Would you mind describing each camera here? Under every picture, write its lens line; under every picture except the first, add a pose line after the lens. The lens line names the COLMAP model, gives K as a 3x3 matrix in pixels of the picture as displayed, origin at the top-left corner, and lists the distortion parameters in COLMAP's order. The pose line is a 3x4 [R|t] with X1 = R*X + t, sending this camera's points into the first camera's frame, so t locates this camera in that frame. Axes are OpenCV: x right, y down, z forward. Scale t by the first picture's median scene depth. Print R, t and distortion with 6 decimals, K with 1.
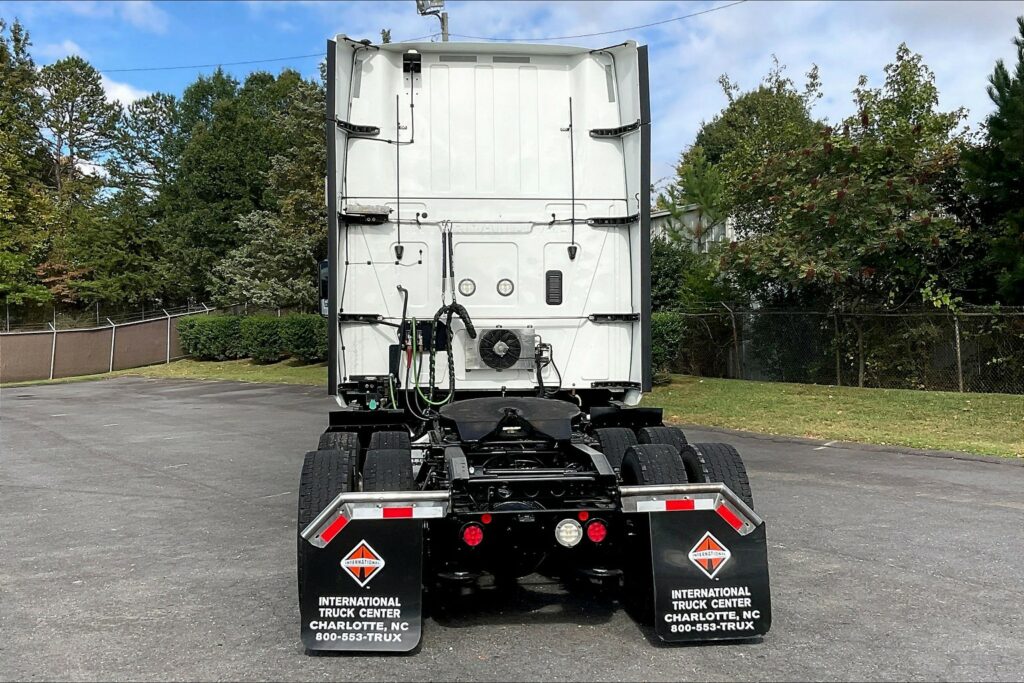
lens RADIAL K [[1189.5, 0, 507.5], [0, 1189.5, 340.7], [0, 0, 1]] dist [0.118944, -0.270930]
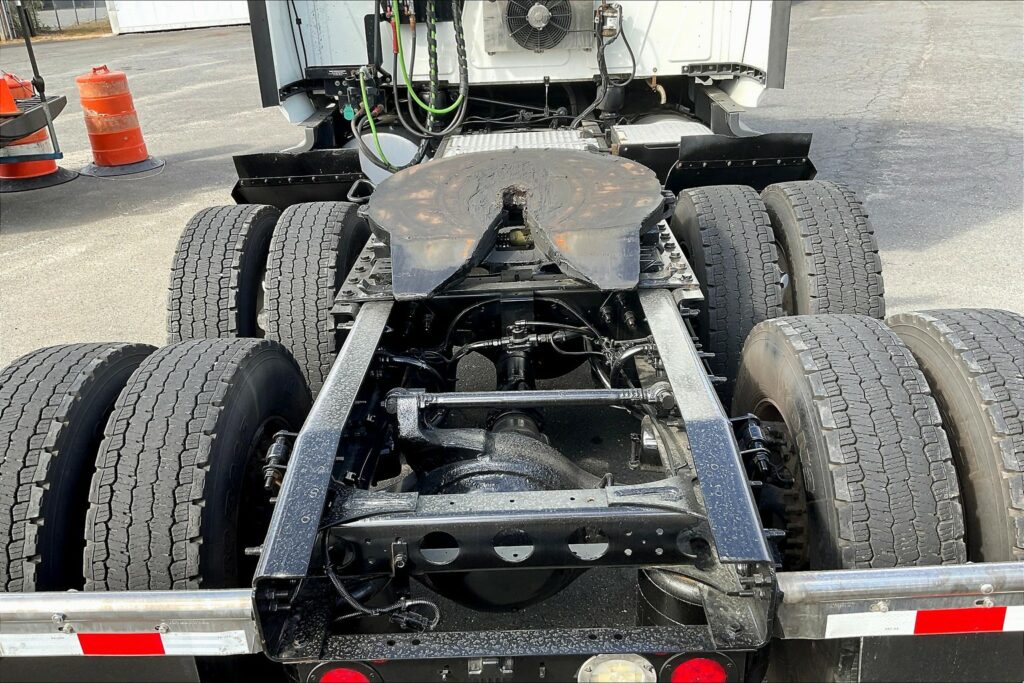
lens RADIAL K [[830.5, 0, 508.8], [0, 830.5, 349.6], [0, 0, 1]] dist [0.102582, -0.204375]
pose [[0.993881, 0.014533, -0.109499, 0.029484], [0.033157, 0.906341, 0.421244, -0.020939], [0.105365, -0.422297, 0.900313, 0.527409]]
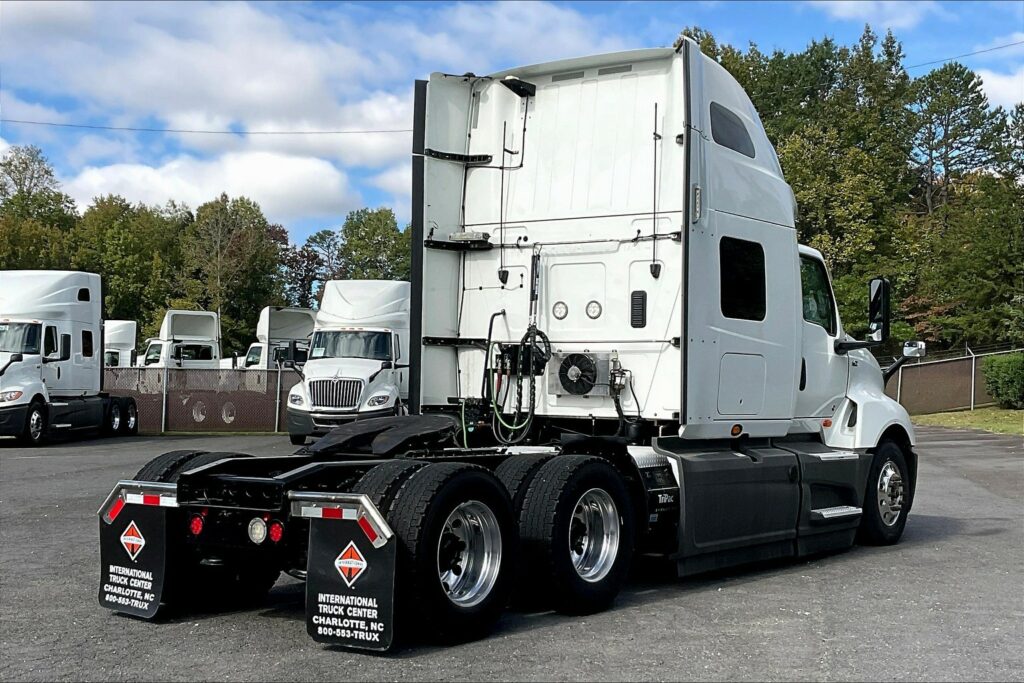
lens RADIAL K [[1401.6, 0, 512.4], [0, 1401.6, 346.7], [0, 0, 1]] dist [0.073220, -0.098547]
pose [[0.761098, -0.000890, -0.648636, 0.687847], [-0.018224, 0.999575, -0.022755, 0.011521], [0.648381, 0.029140, 0.760759, 0.108776]]
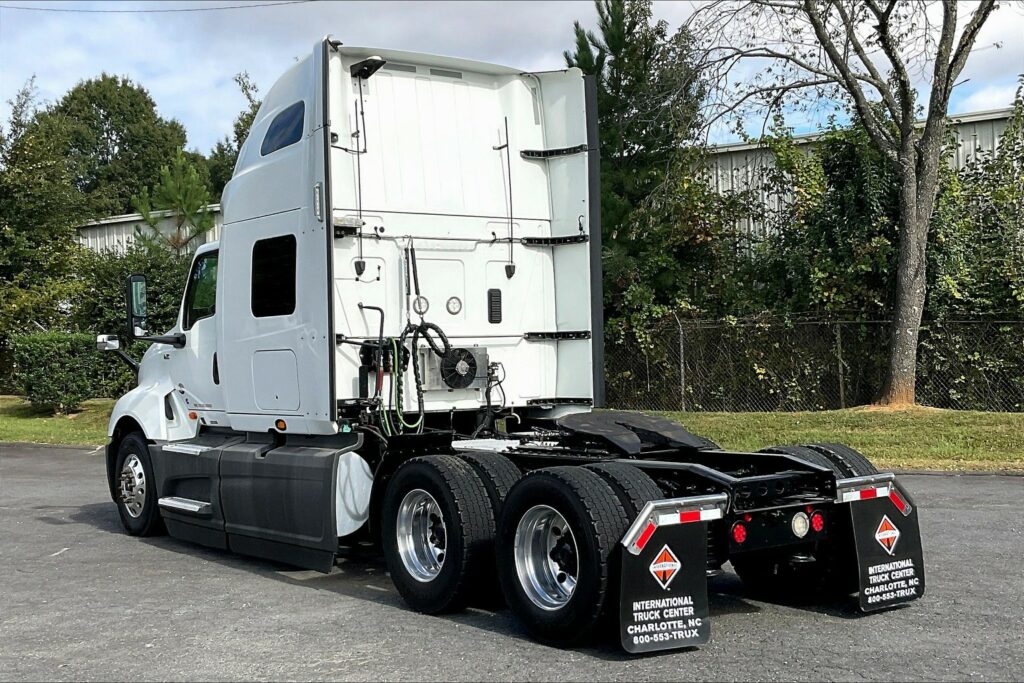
lens RADIAL K [[1359.3, 0, 495.2], [0, 1359.3, 343.8], [0, 0, 1]] dist [0.076341, -0.044099]
pose [[0.862894, -0.009567, 0.505295, -0.547822], [0.017670, 0.999781, -0.011246, -0.000208], [-0.505076, 0.018632, 0.862874, 0.019535]]
